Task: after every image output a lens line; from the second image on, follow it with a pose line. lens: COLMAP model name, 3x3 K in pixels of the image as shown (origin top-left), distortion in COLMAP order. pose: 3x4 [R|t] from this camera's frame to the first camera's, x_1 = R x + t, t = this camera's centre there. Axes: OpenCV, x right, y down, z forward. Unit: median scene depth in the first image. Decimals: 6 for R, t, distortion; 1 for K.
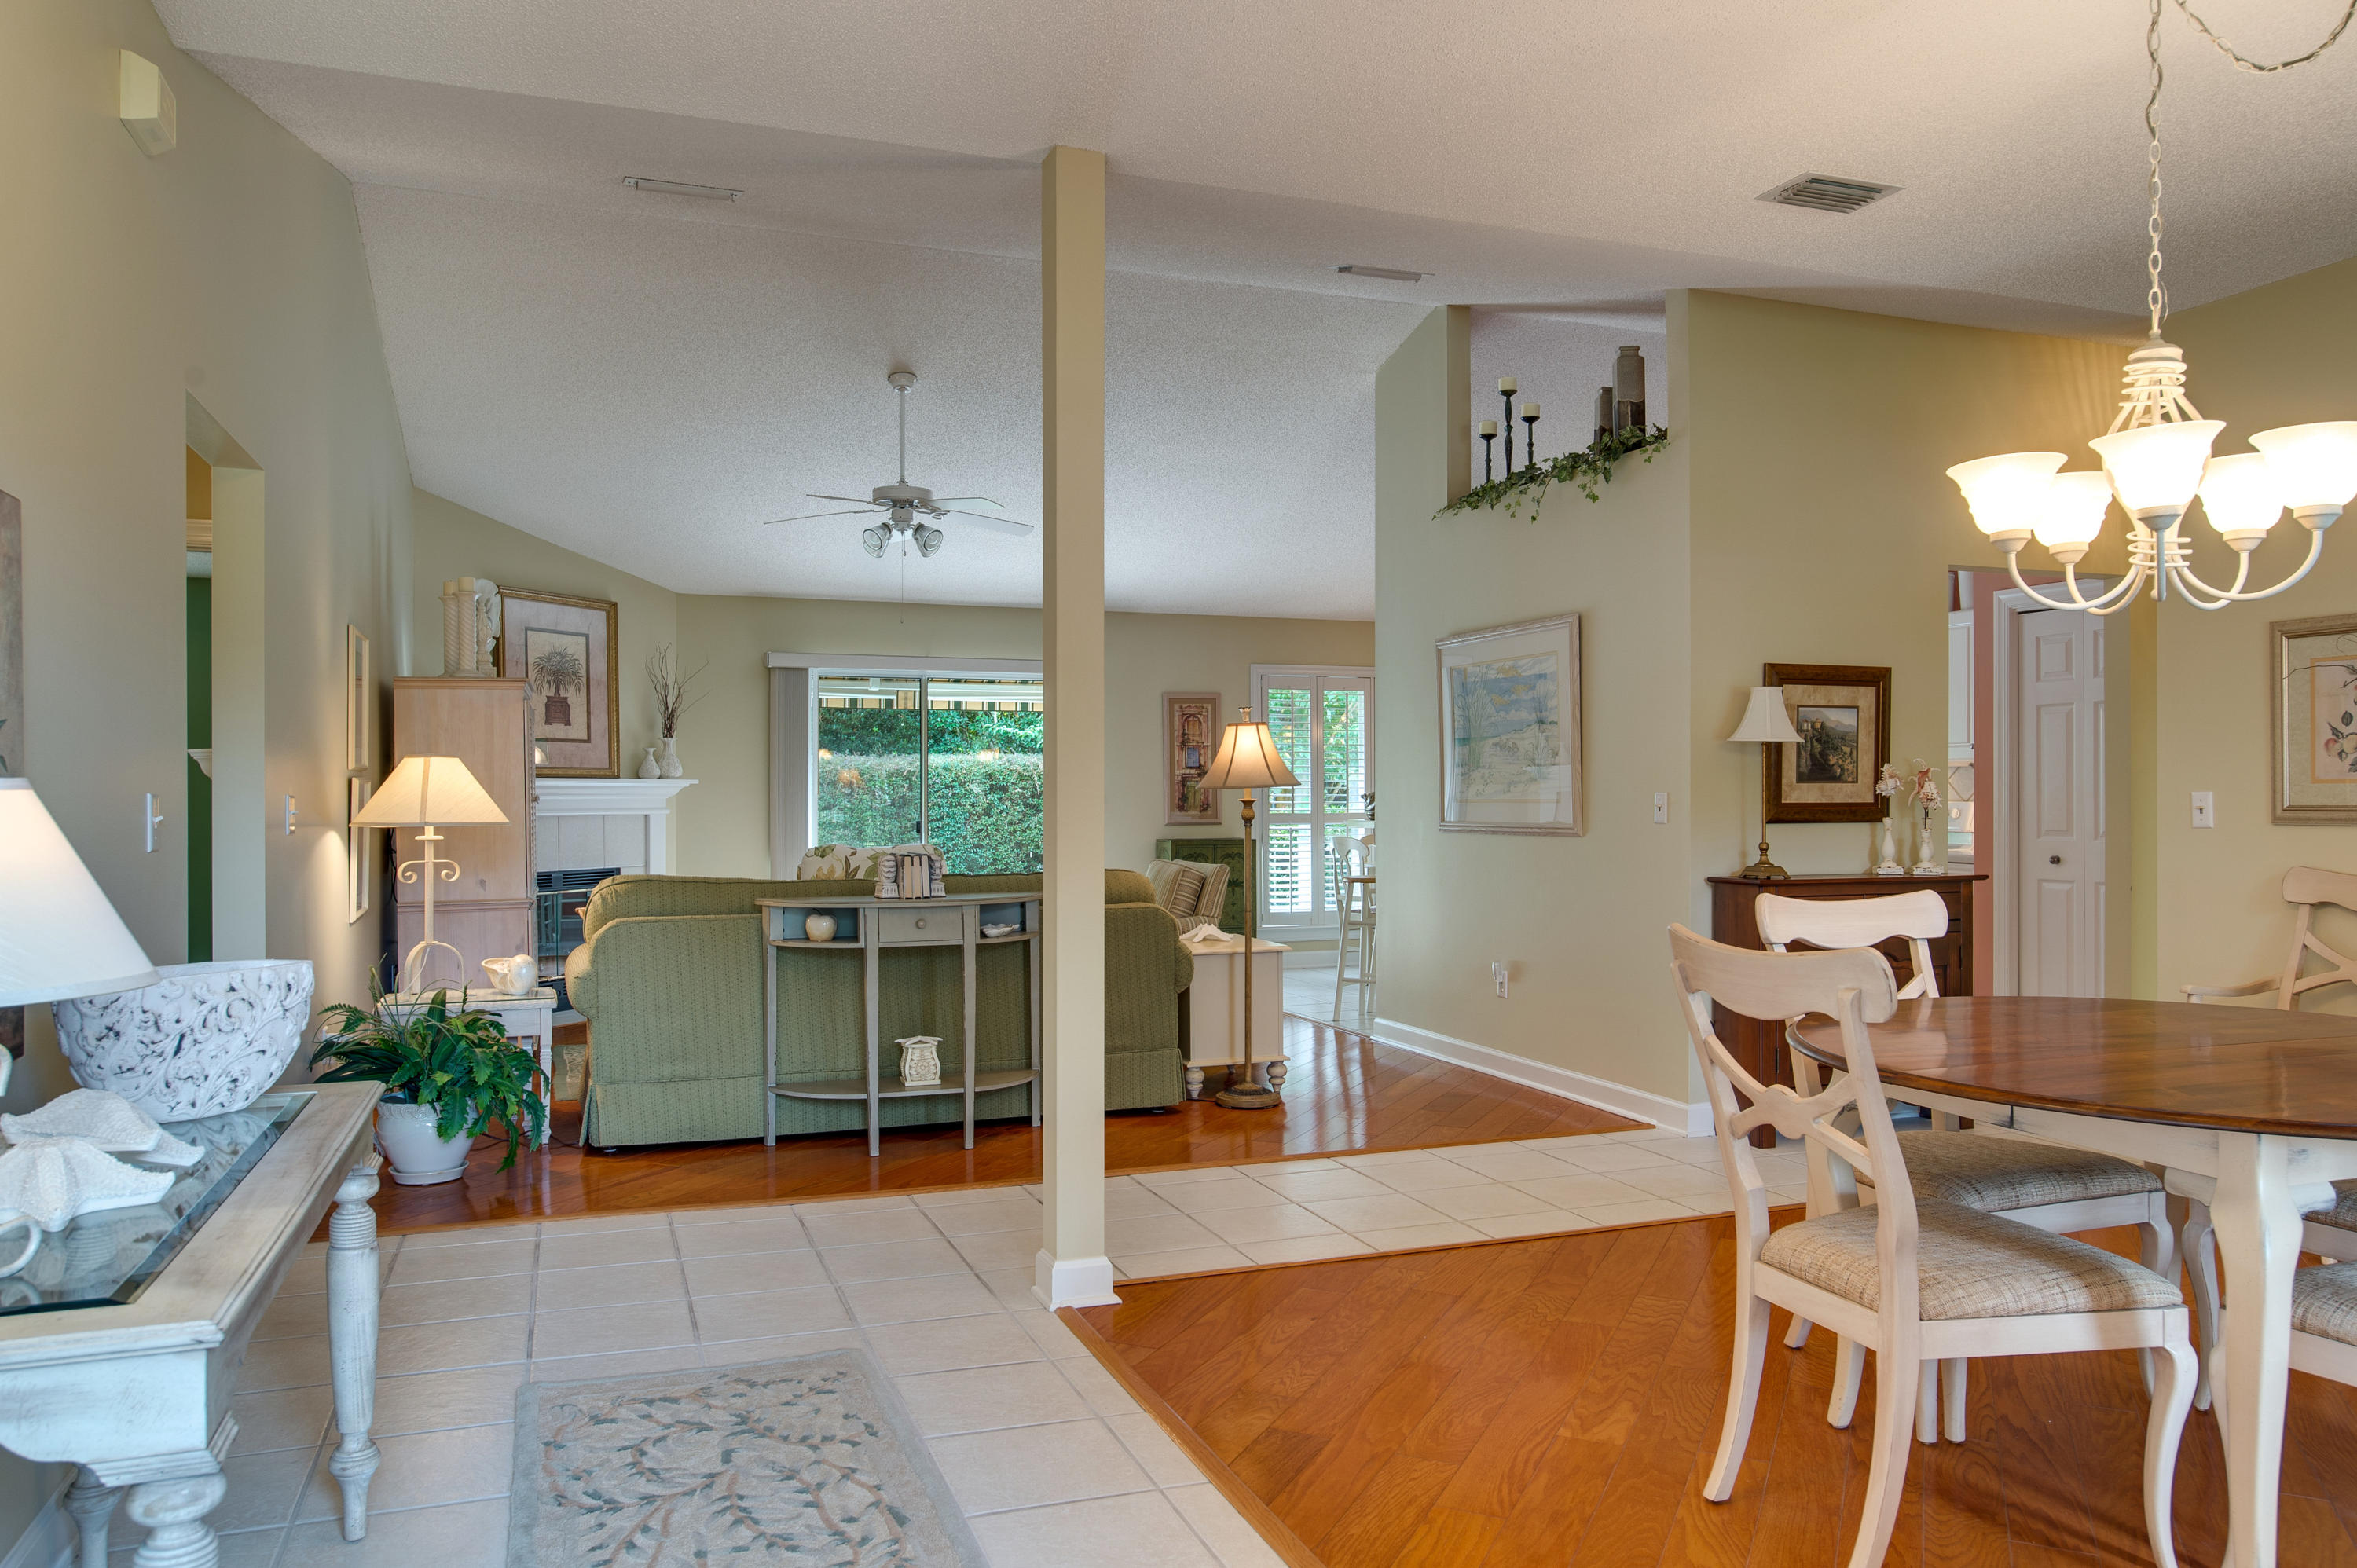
lens RADIAL K [[1613.0, 0, 1163.2], [0, 1613.0, 801.7], [0, 0, 1]] dist [0.001980, 0.010833]
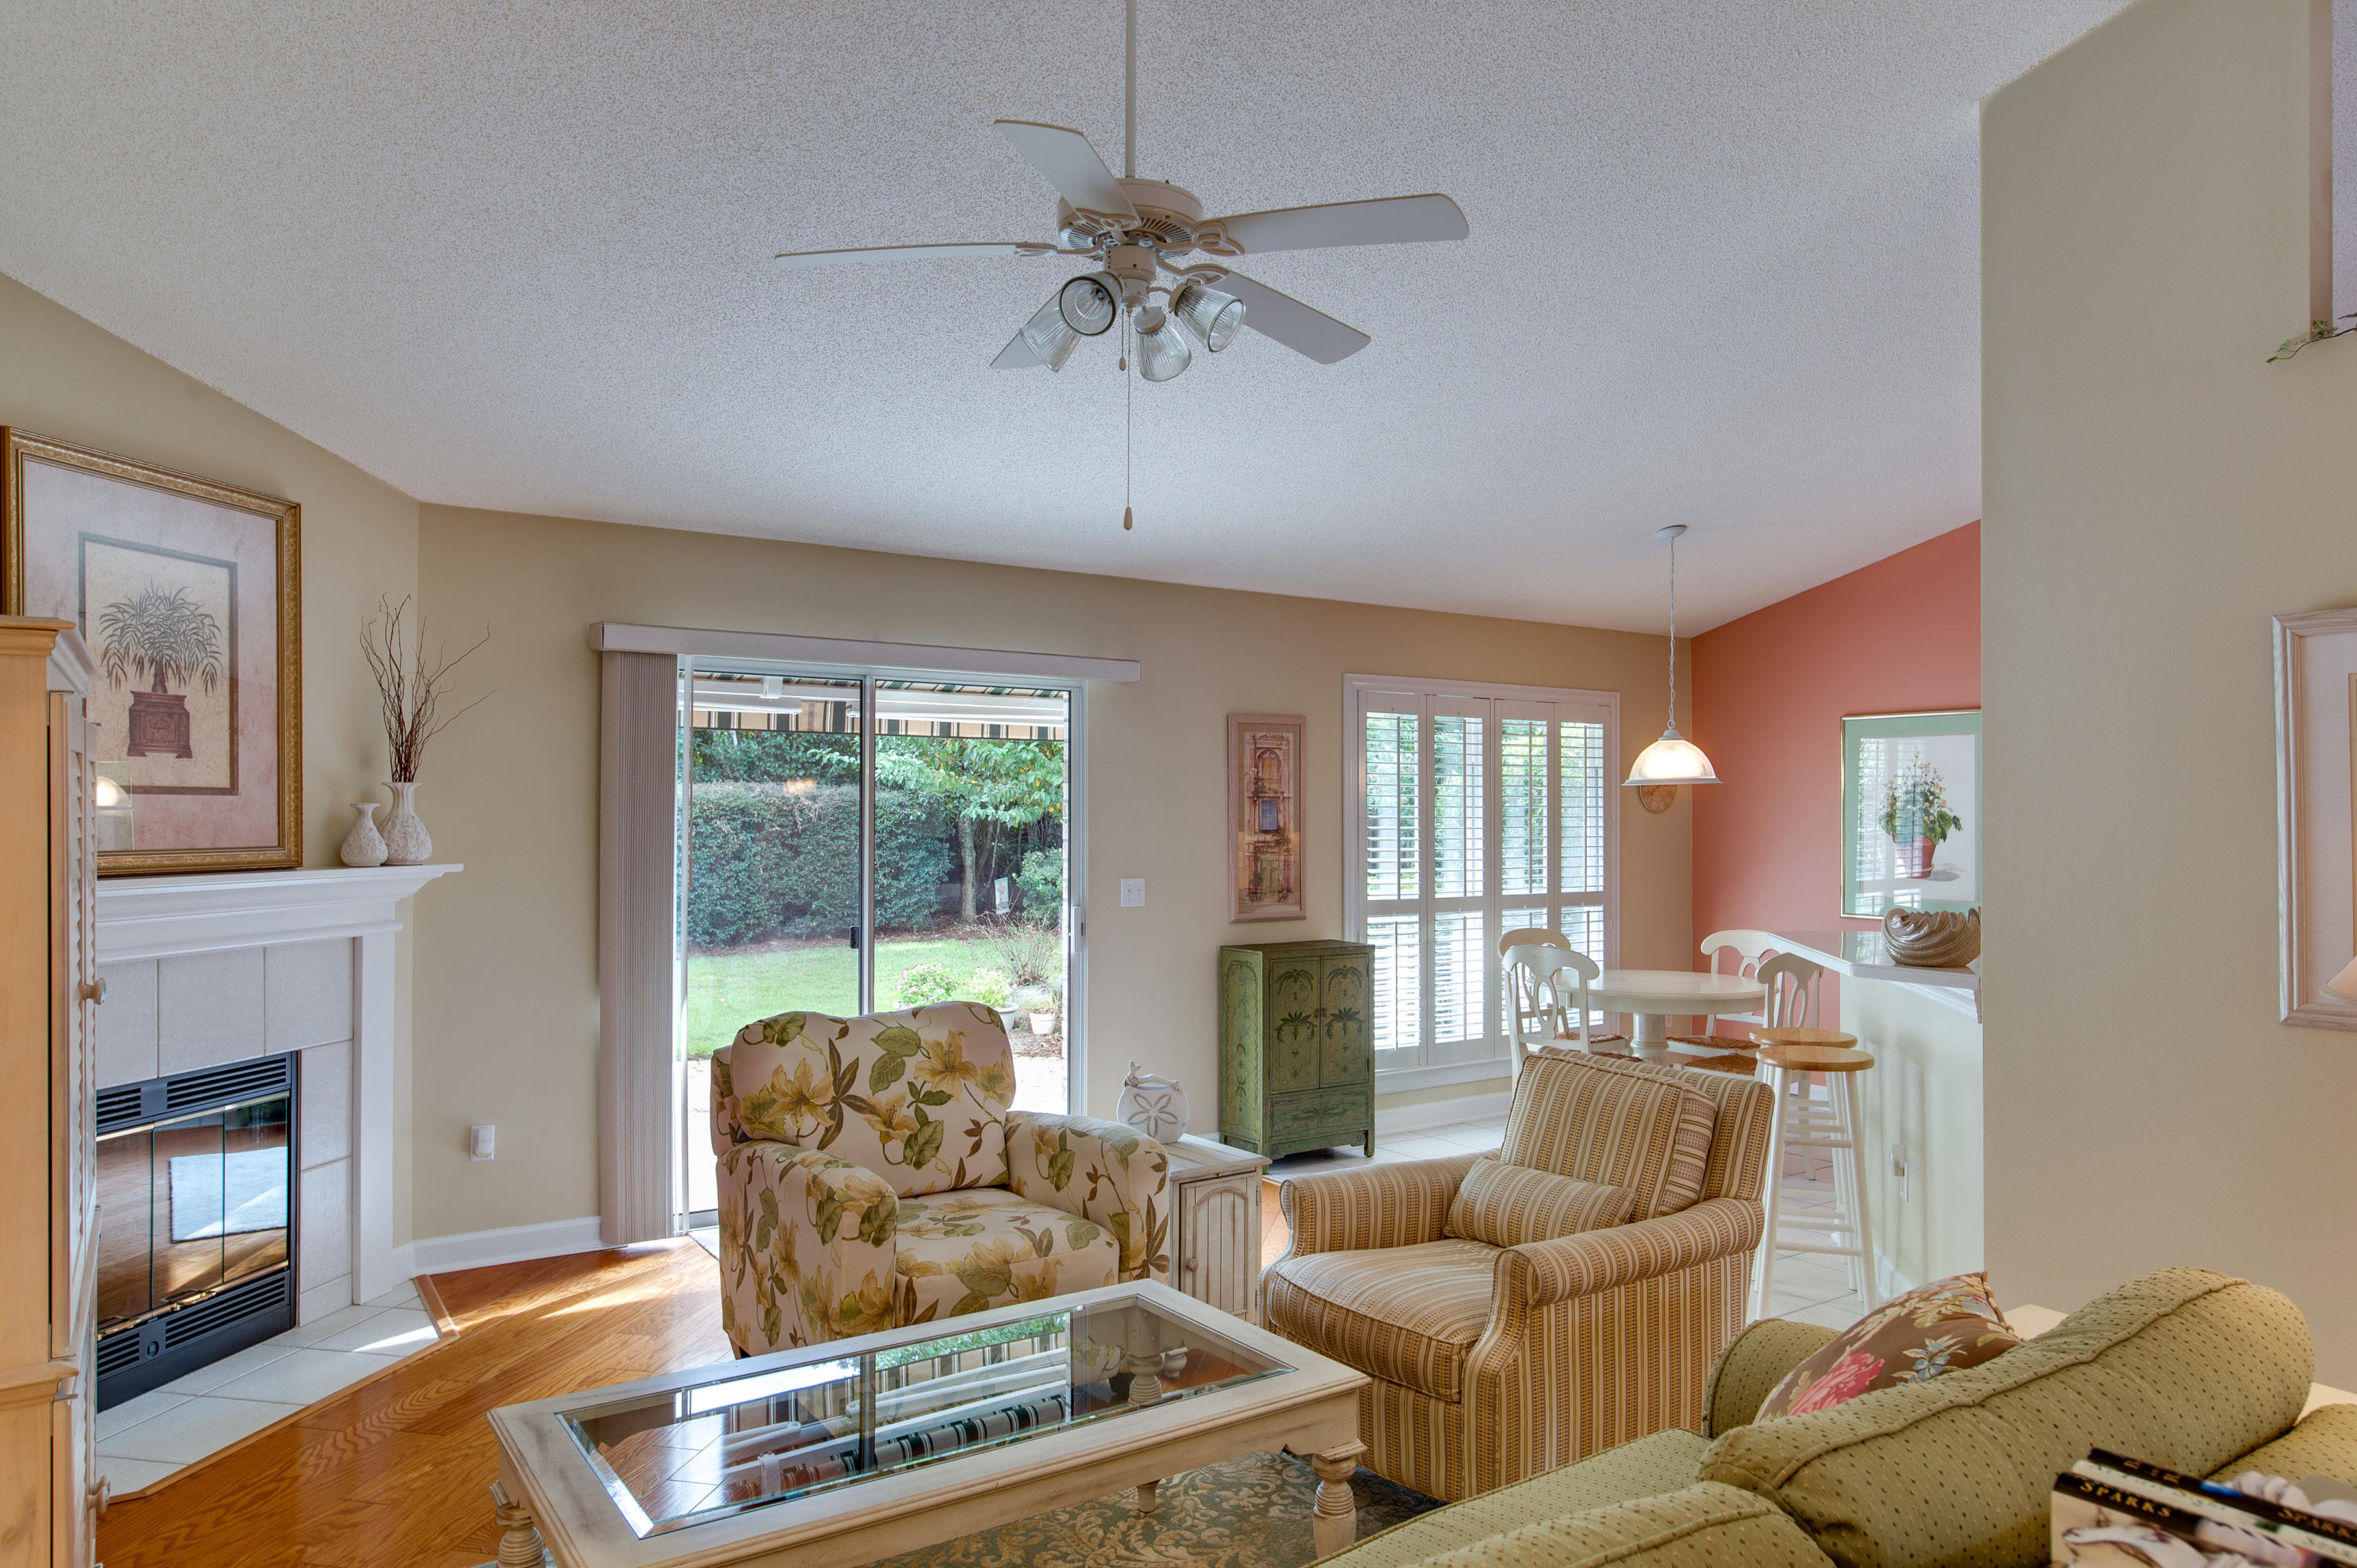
lens RADIAL K [[1532.2, 0, 1181.7], [0, 1532.2, 789.0], [0, 0, 1]] dist [-0.008978, 0.004082]
pose [[0.971014, 0.010838, 0.238777, -0.304424], [-0.006037, 0.999765, -0.020831, -0.047791], [-0.238947, 0.018786, 0.970851, 0.788964]]
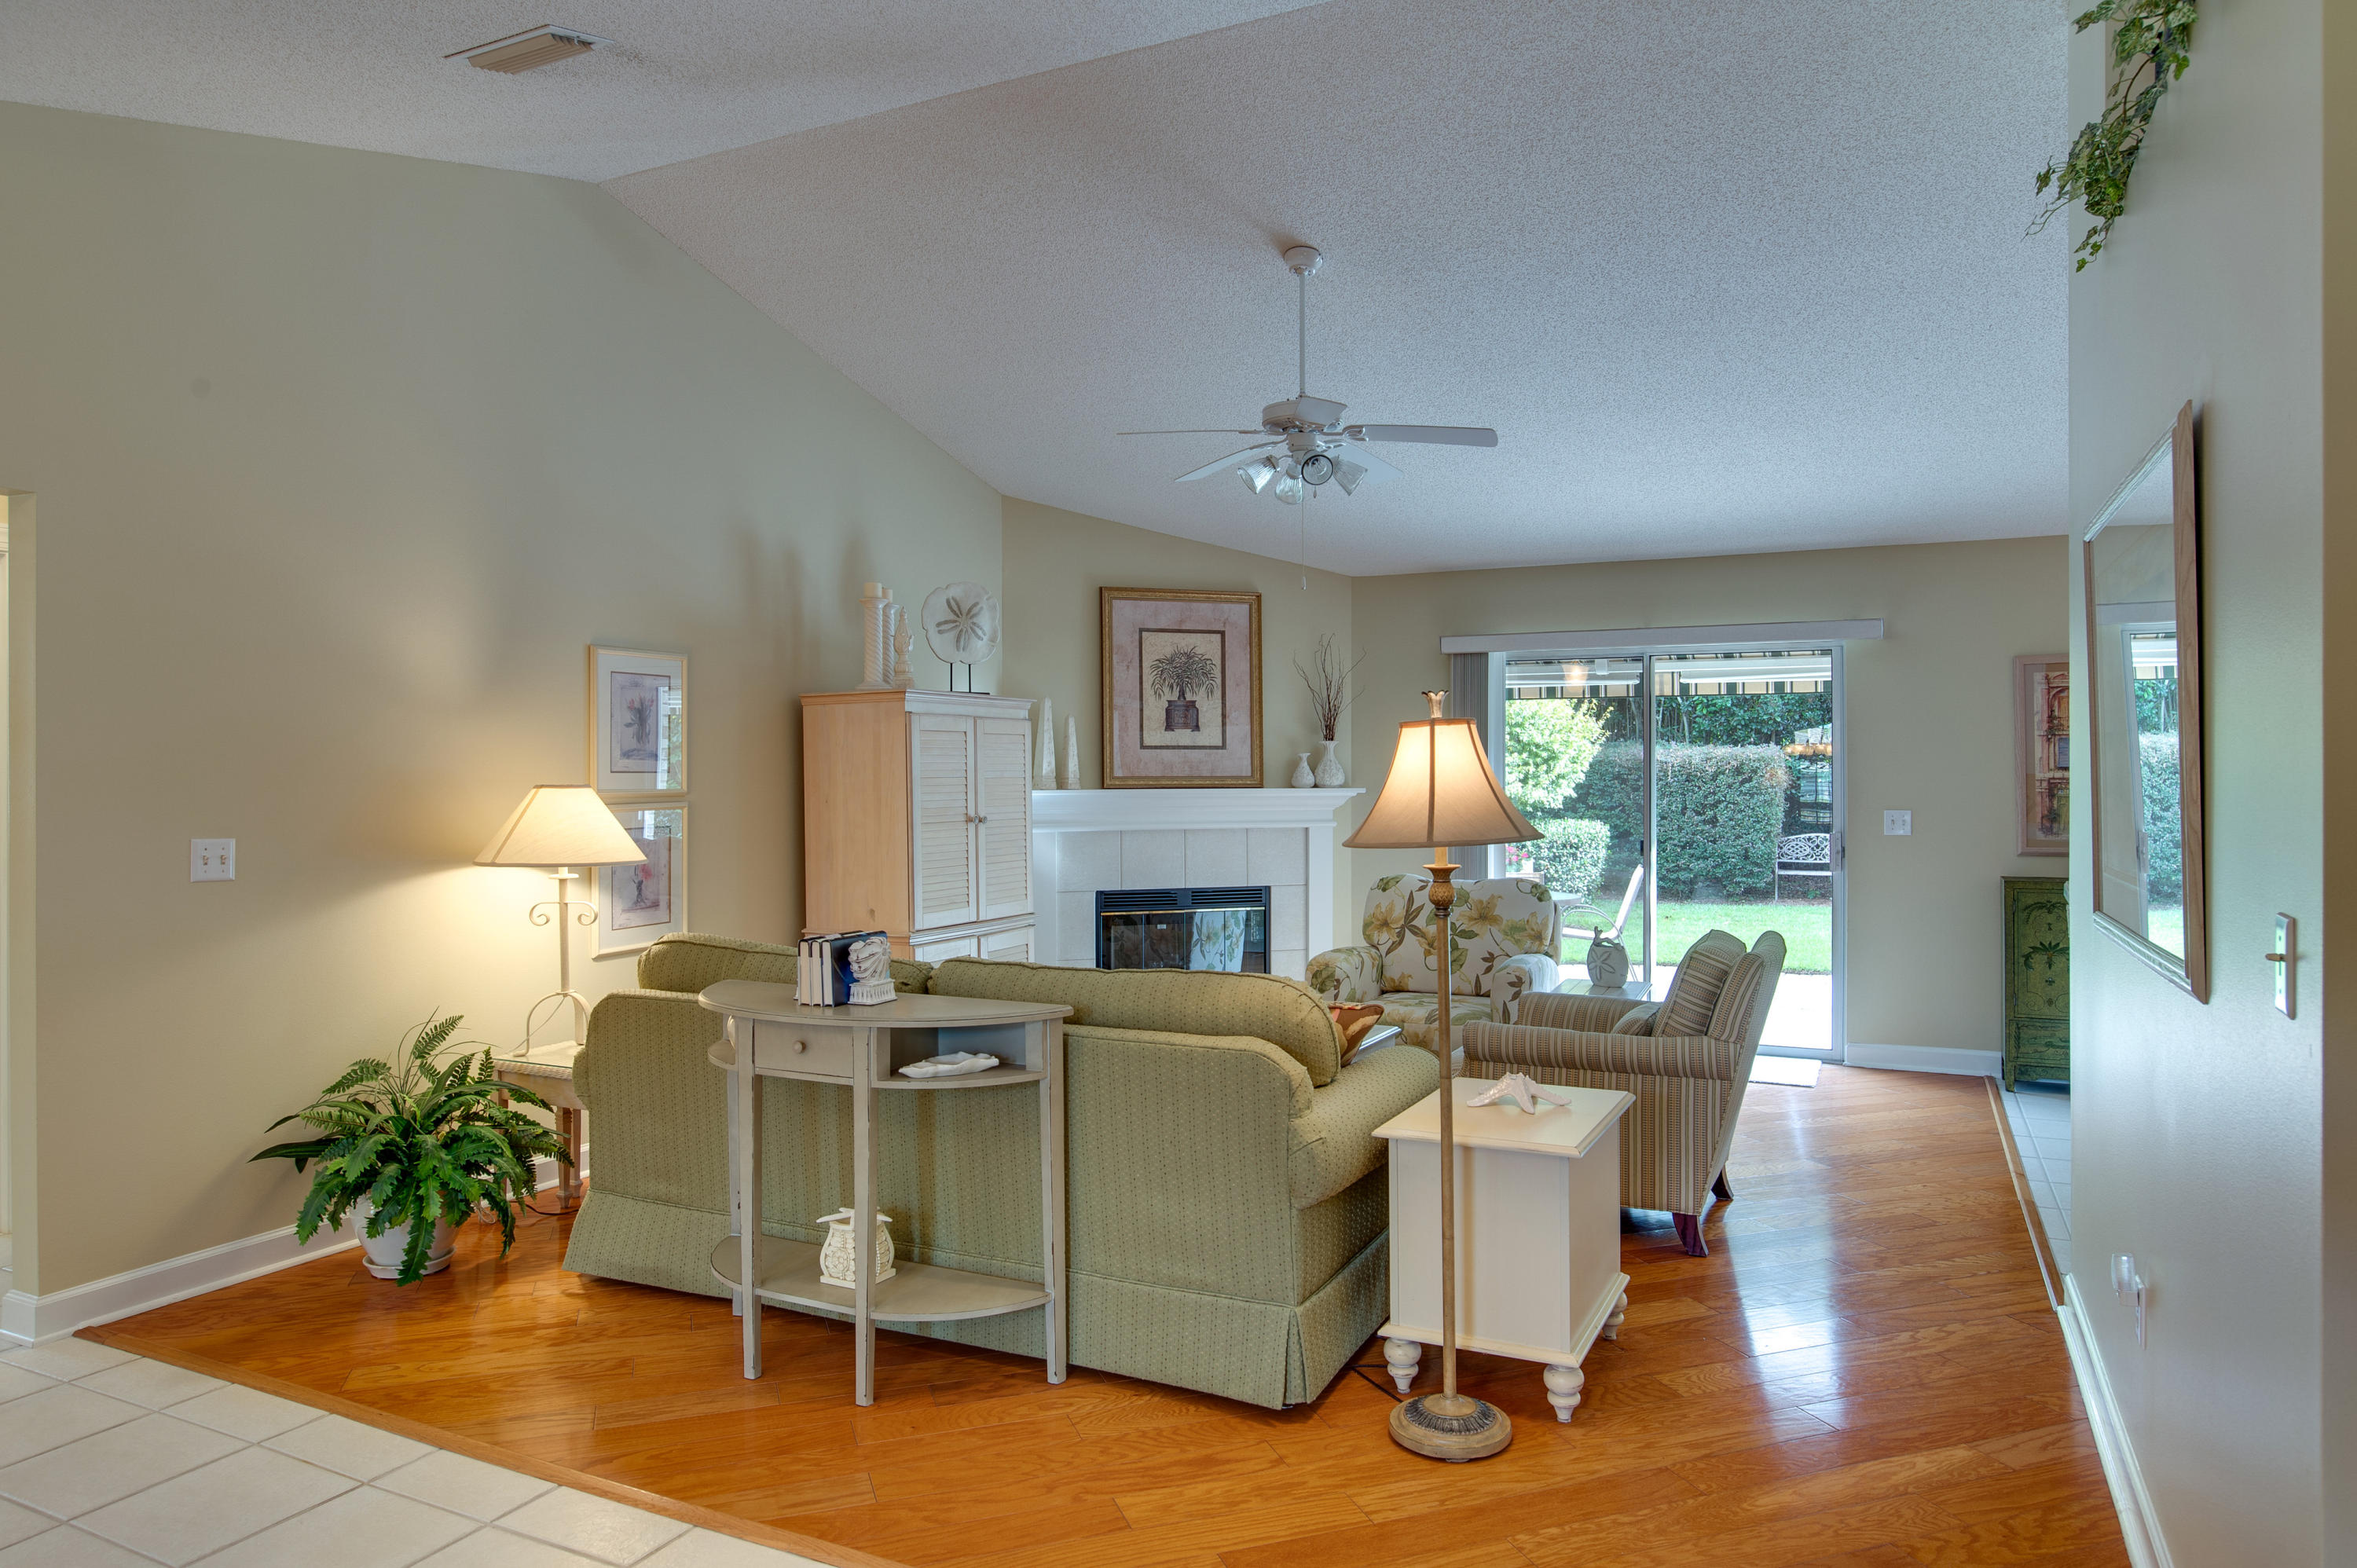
lens RADIAL K [[1465.5, 0, 1183.0], [0, 1465.5, 773.8], [0, 0, 1]] dist [-0.019578, 0.001231]
pose [[0.699244, -0.000750, -0.714883, 0.349042], [-0.002592, 0.999990, -0.003585, -0.030491], [0.714878, 0.004360, 0.699235, 0.628796]]
